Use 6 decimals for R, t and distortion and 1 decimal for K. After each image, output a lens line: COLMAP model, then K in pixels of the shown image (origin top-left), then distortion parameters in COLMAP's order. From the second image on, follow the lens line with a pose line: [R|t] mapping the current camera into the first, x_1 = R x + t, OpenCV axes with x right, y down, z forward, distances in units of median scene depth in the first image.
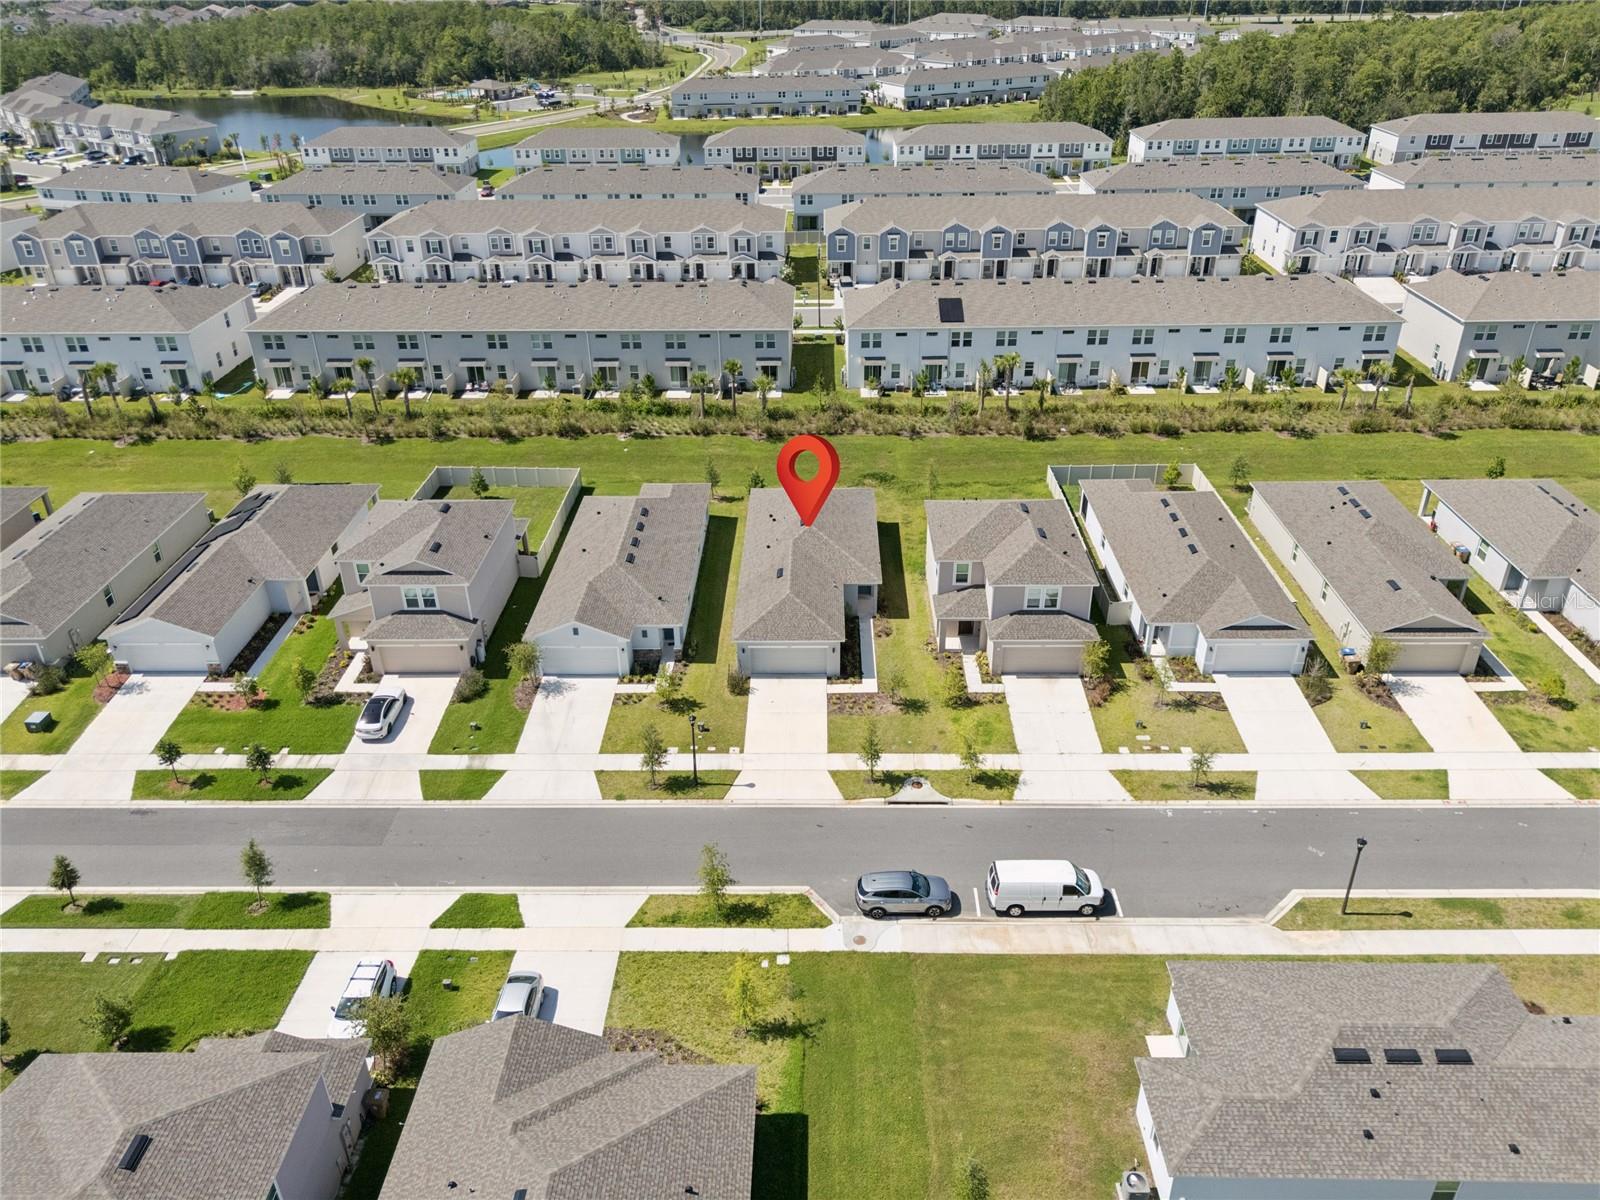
lens RADIAL K [[1193.7, 0, 800.0], [0, 1193.7, 600.0], [0, 0, 1]] dist [0.035072, -0.005591]
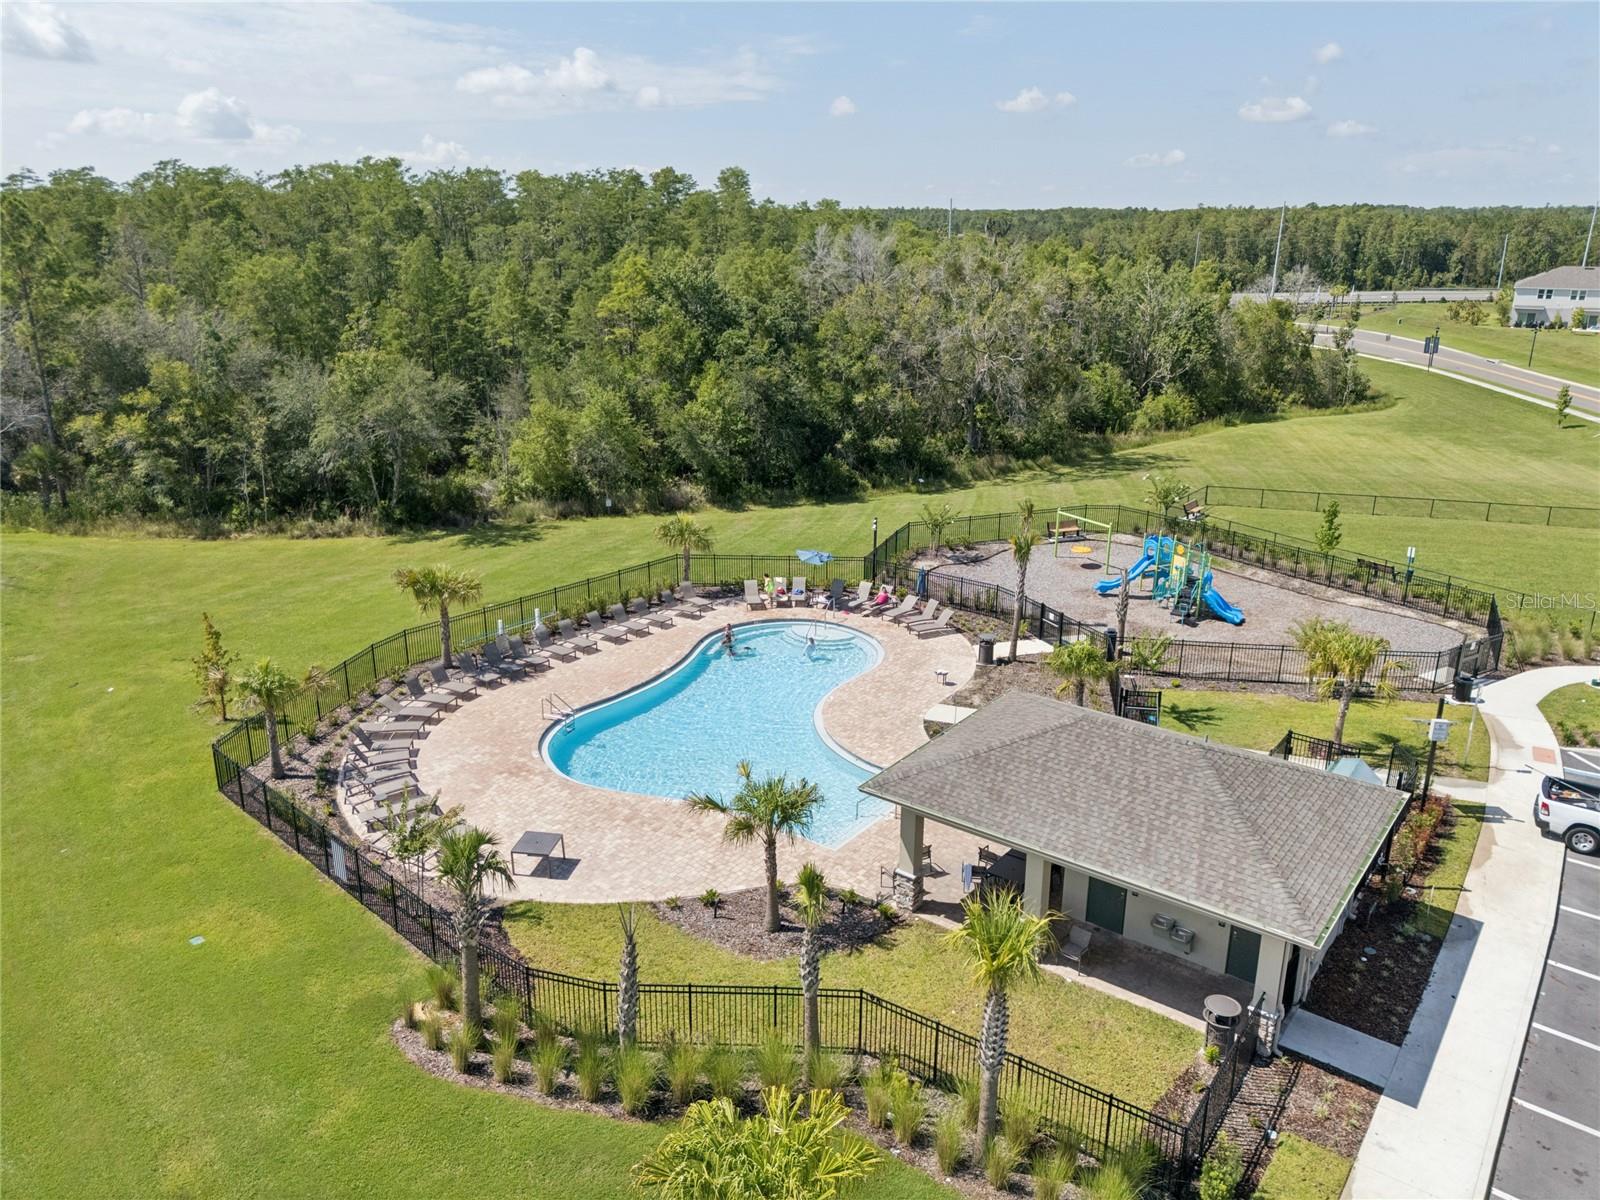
lens RADIAL K [[1193.7, 0, 800.0], [0, 1193.7, 600.0], [0, 0, 1]] dist [0.035072, -0.005591]
pose [[0.996470, 0.040920, -0.073303, -0.247251], [-0.054460, 0.979593, -0.193475, -0.377077], [0.063890, 0.196784, 0.978363, 0.815153]]
